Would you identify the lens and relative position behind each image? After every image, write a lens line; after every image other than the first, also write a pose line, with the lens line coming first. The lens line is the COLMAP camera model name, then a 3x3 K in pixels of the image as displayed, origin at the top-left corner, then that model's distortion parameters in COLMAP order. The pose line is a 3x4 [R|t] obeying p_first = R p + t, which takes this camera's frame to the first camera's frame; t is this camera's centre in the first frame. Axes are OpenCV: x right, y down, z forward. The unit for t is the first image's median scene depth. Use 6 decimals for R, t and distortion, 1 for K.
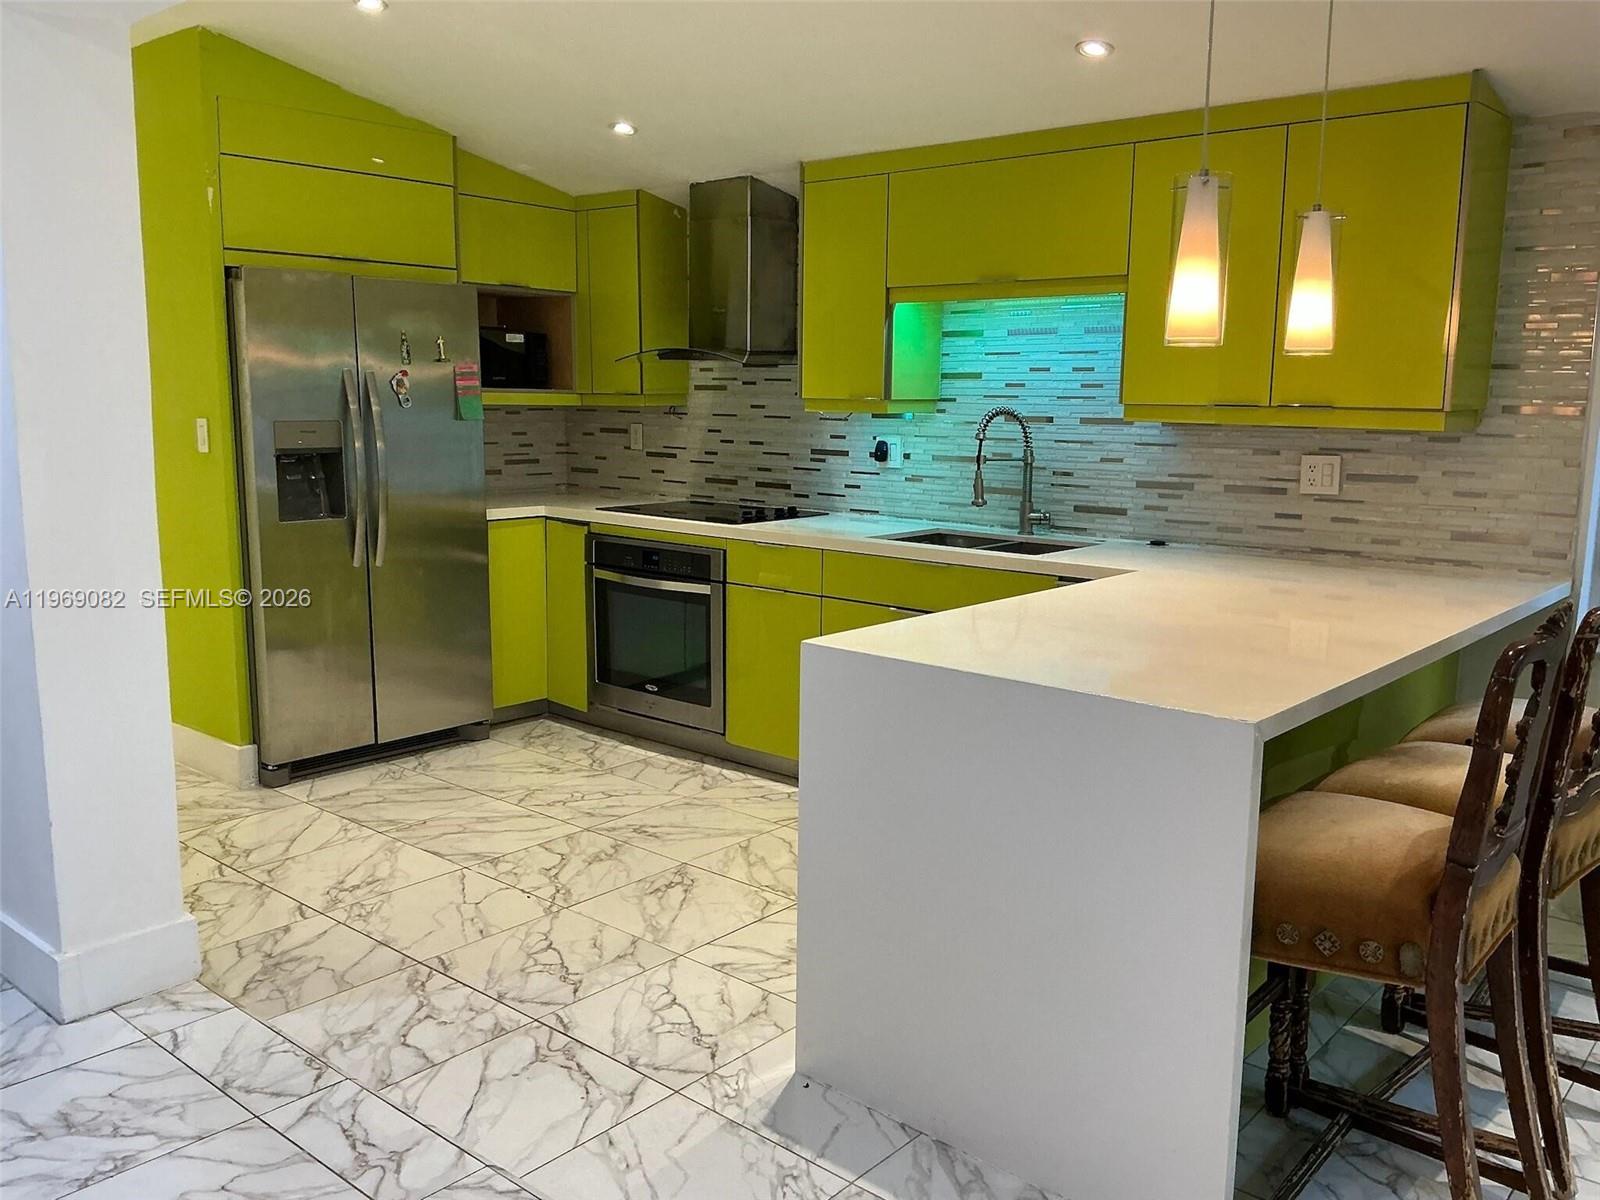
lens RADIAL K [[1311.9, 0, 821.4], [0, 1311.9, 591.9], [0, 0, 1]] dist [0.147847, -0.268995]
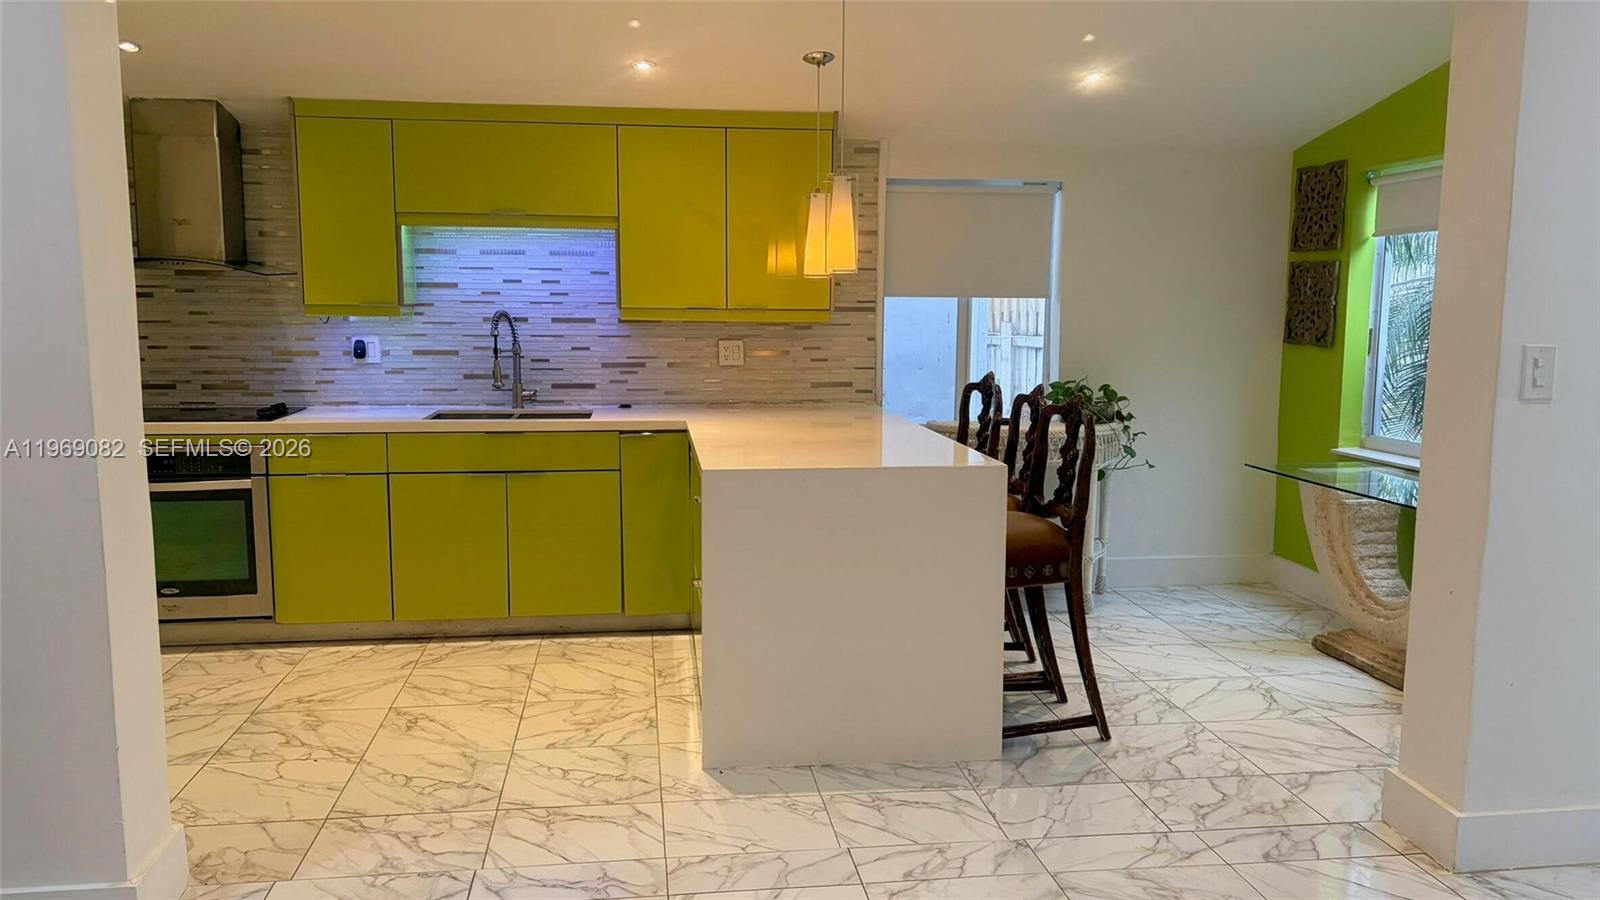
lens RADIAL K [[1192.9, 0, 800.0], [0, 1192.9, 450.0], [0, 0, 1]] dist [0.080218, -0.137671]
pose [[0.668079, -0.101612, 0.737119, -0.531656], [0.116350, 0.992712, 0.031393, -0.008574], [-0.734937, 0.064791, 0.675033, 0.011364]]
